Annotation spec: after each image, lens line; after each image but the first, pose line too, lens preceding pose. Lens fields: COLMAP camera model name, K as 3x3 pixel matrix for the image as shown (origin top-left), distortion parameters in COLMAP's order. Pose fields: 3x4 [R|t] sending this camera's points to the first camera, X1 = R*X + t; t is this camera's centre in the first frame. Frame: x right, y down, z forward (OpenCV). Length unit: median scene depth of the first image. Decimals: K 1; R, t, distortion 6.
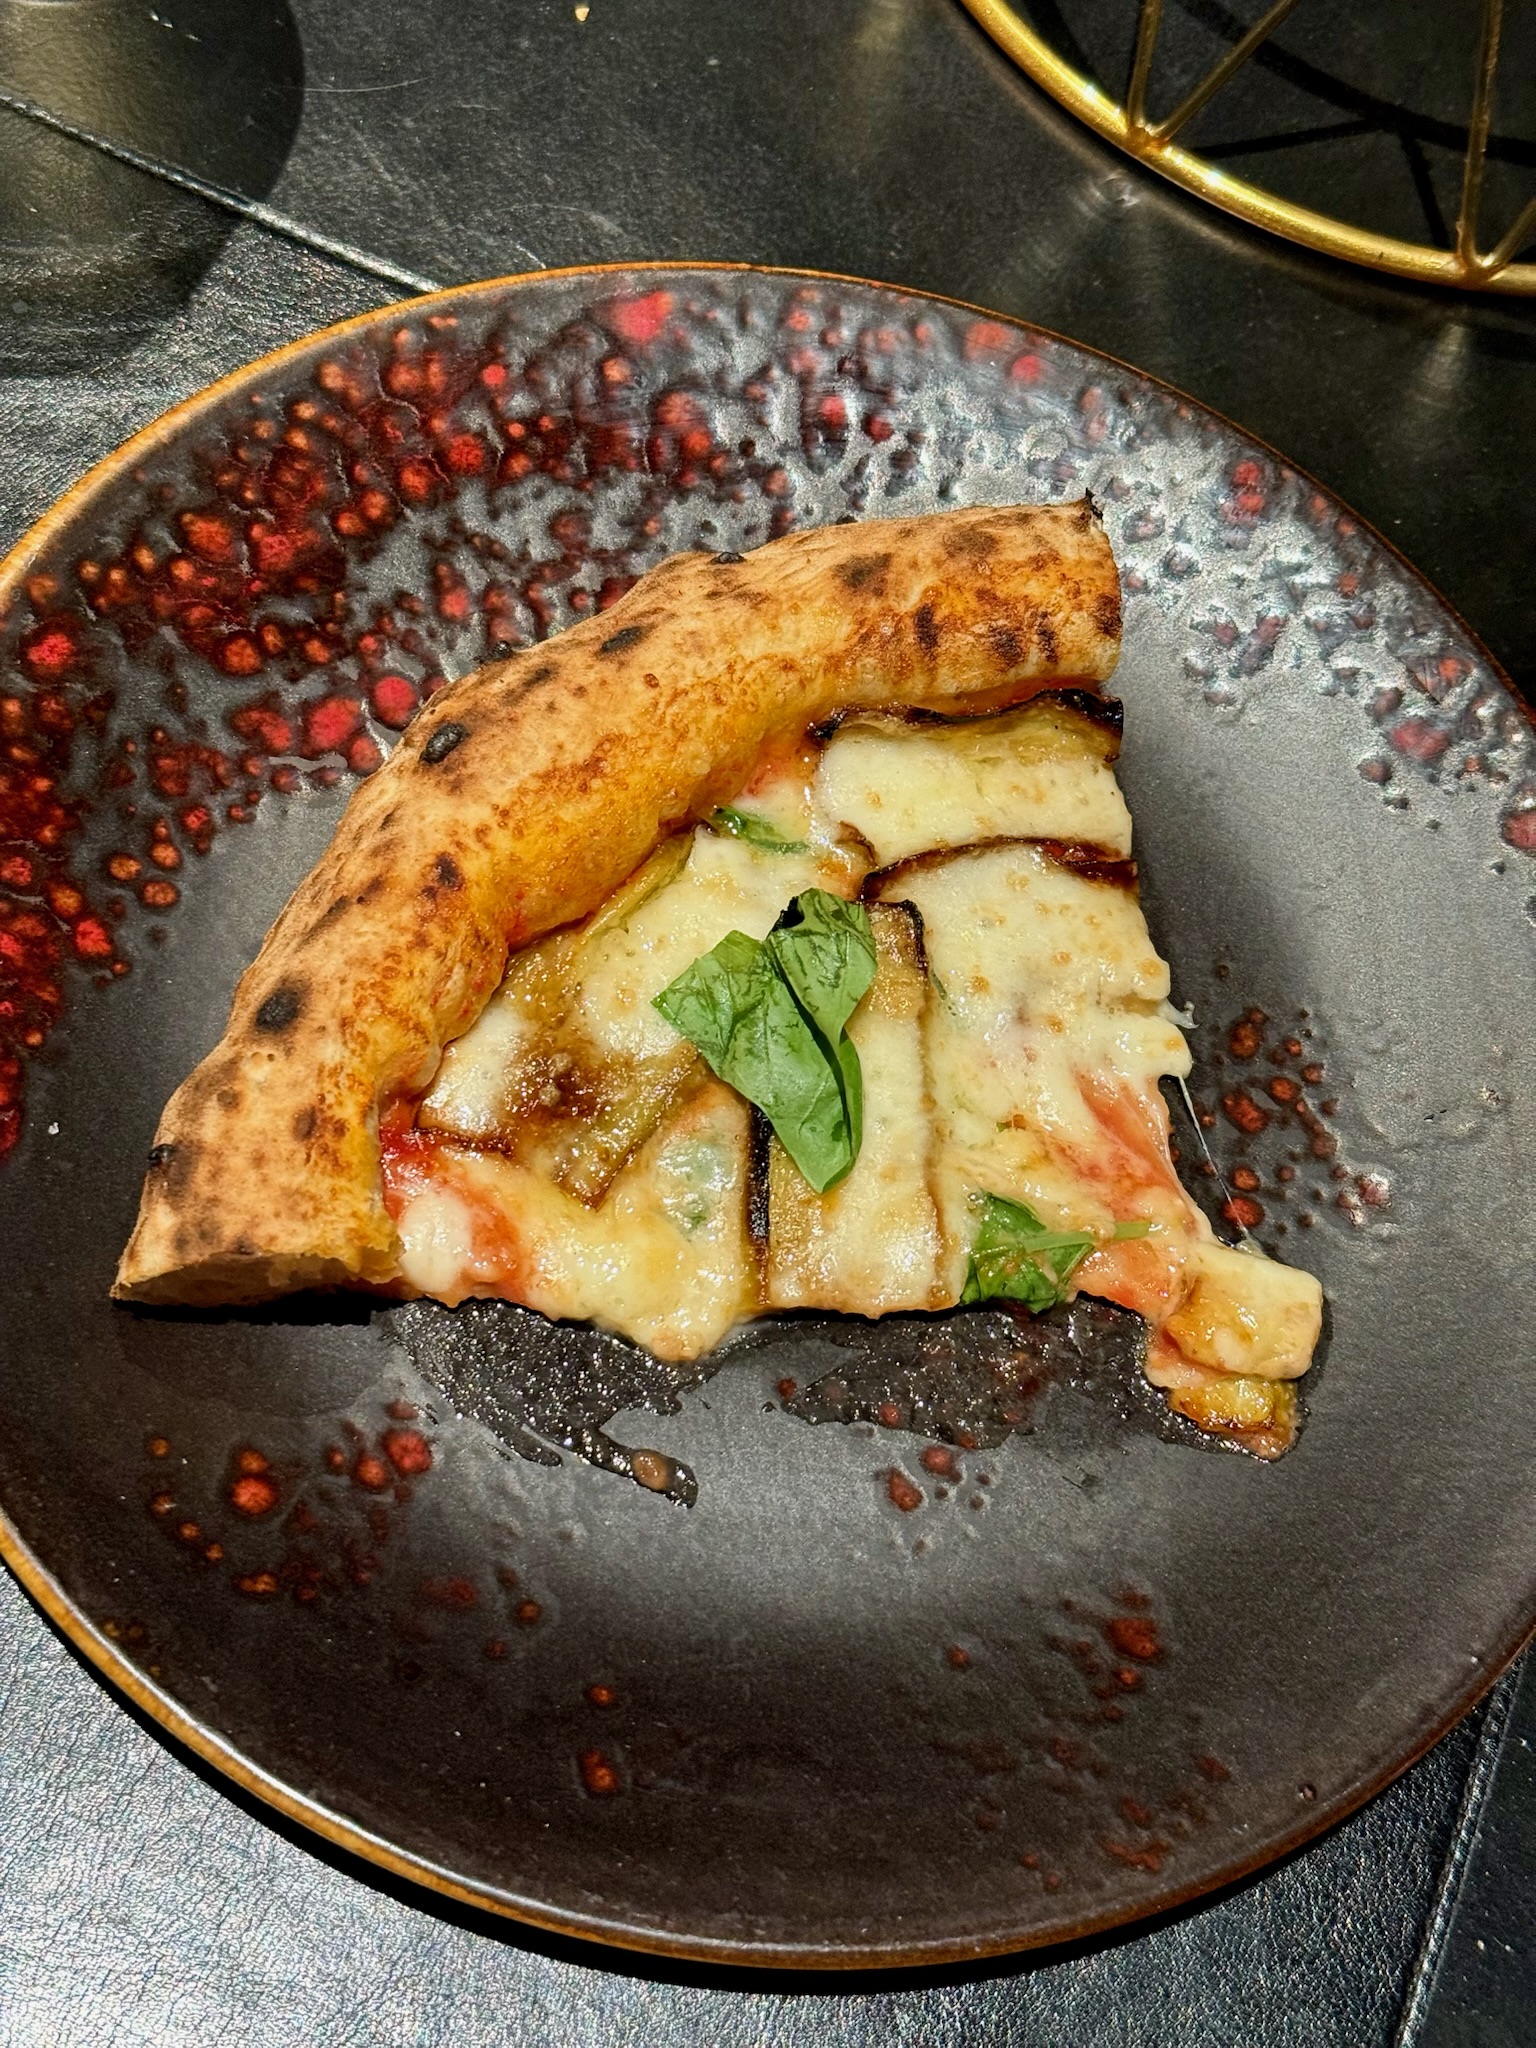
lens RADIAL K [[2906.0, 0, 736.4], [0, 2906.0, 1030.3], [0, 0, 1]] dist [0.089847, -0.115165]
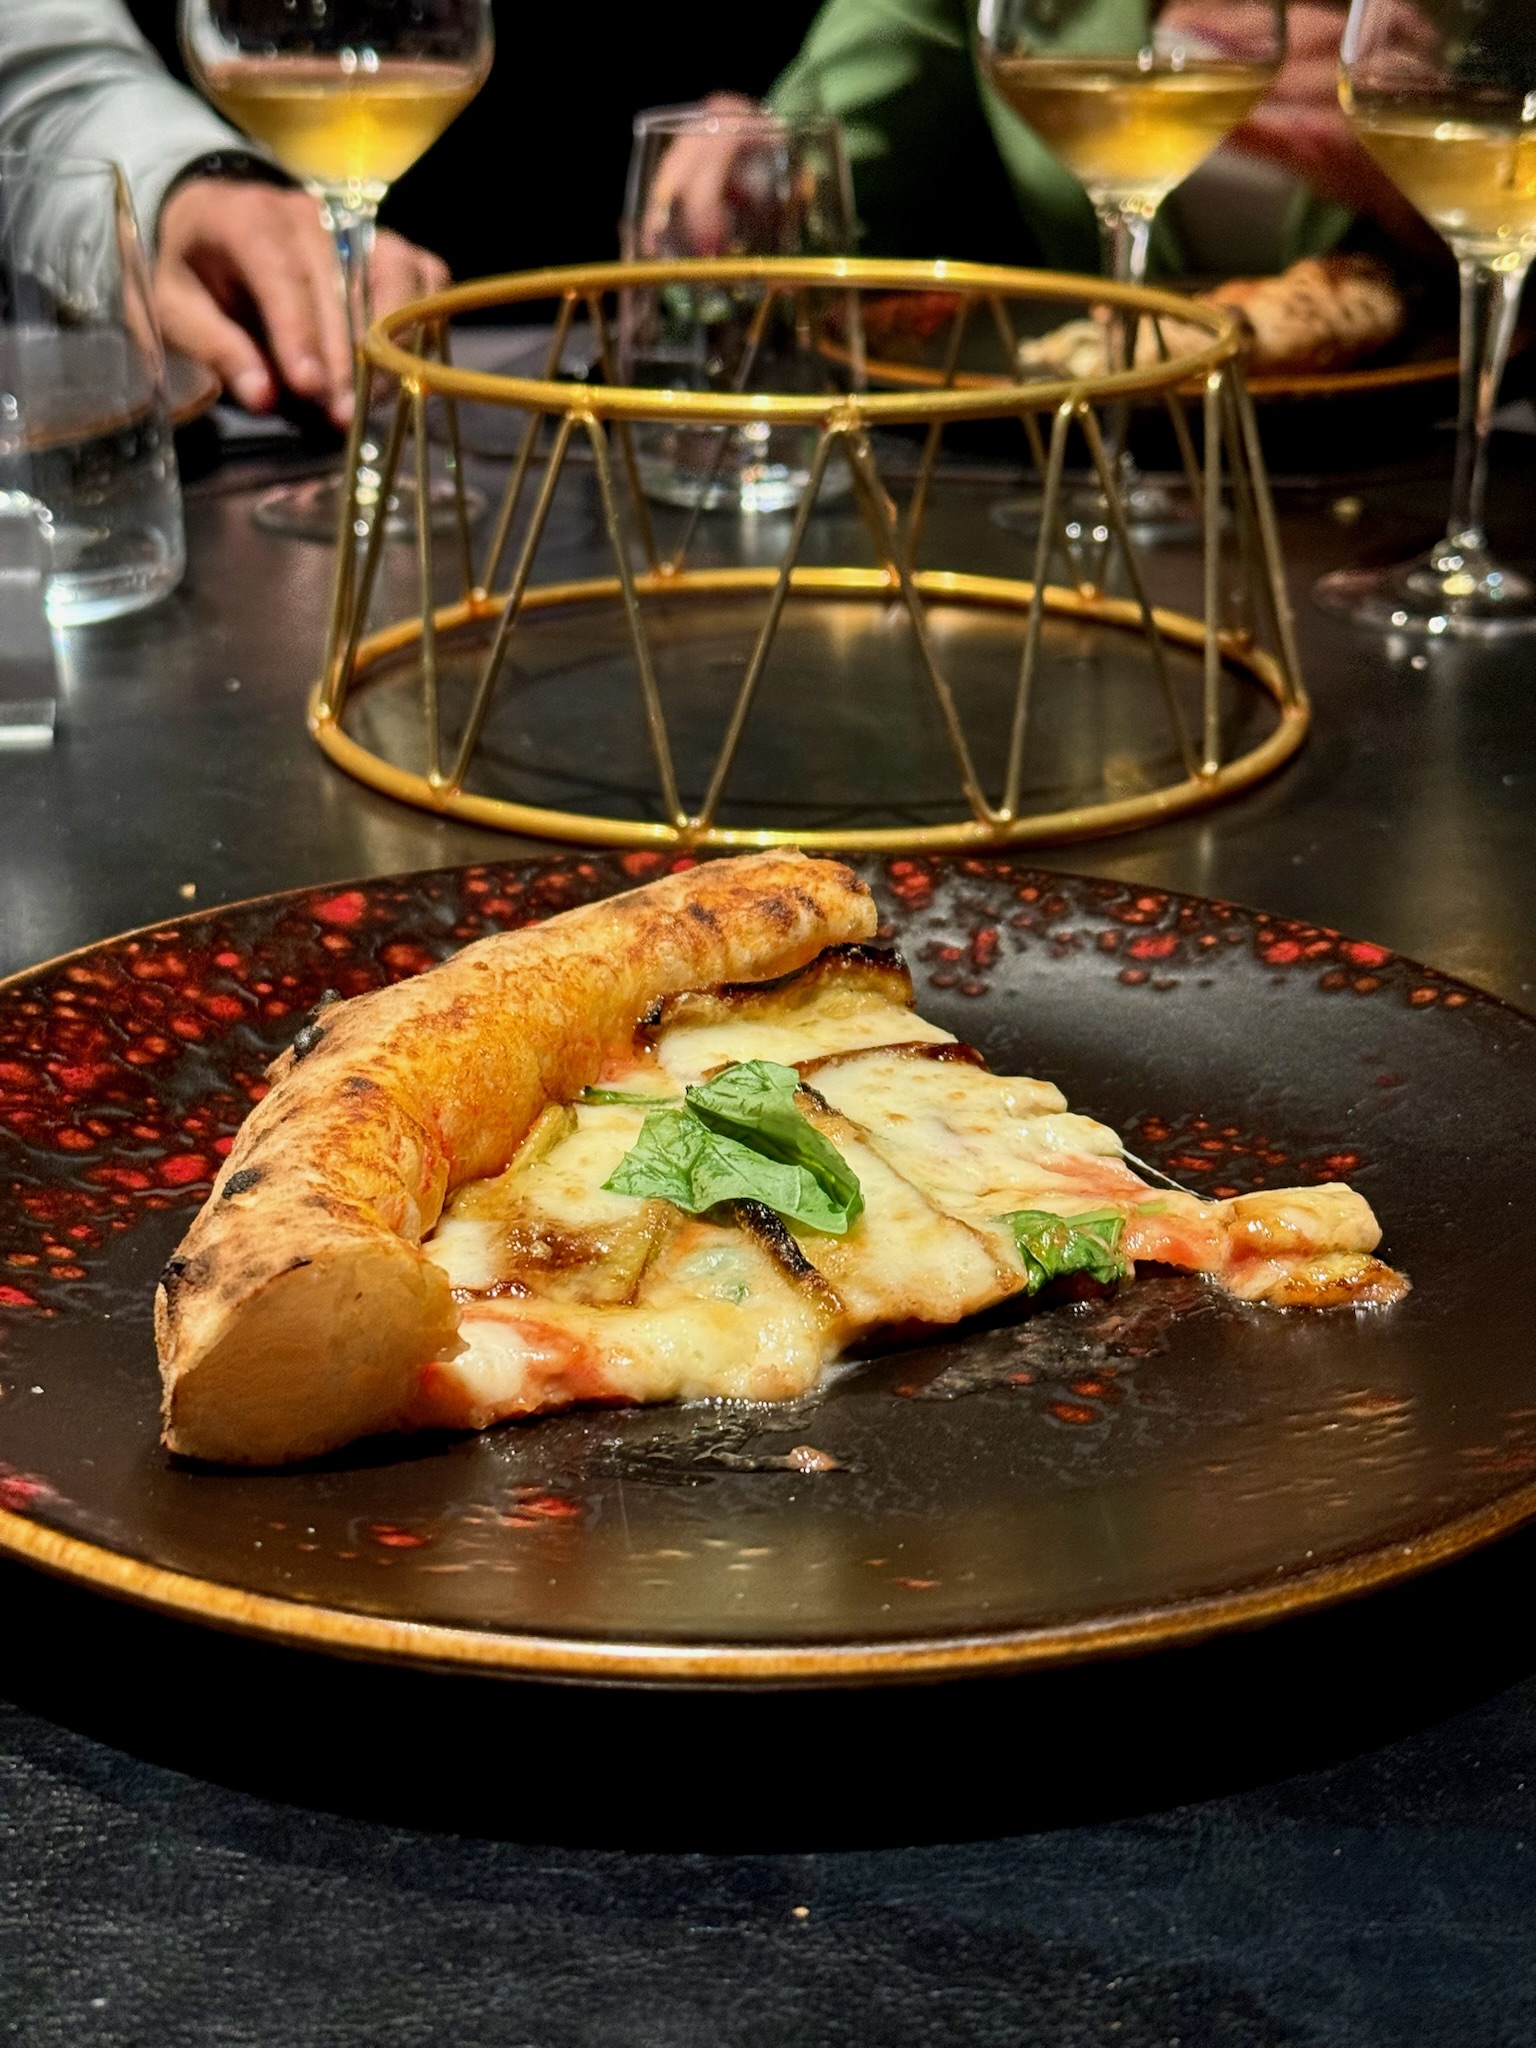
lens RADIAL K [[2906.0, 0, 736.4], [0, 2906.0, 1030.3], [0, 0, 1]] dist [0.089847, -0.115165]
pose [[0.910485, -0.283113, 0.301437, -0.257220], [0.411595, 0.691050, -0.594172, 0.531370], [-0.040090, 0.665055, 0.745718, 0.239141]]
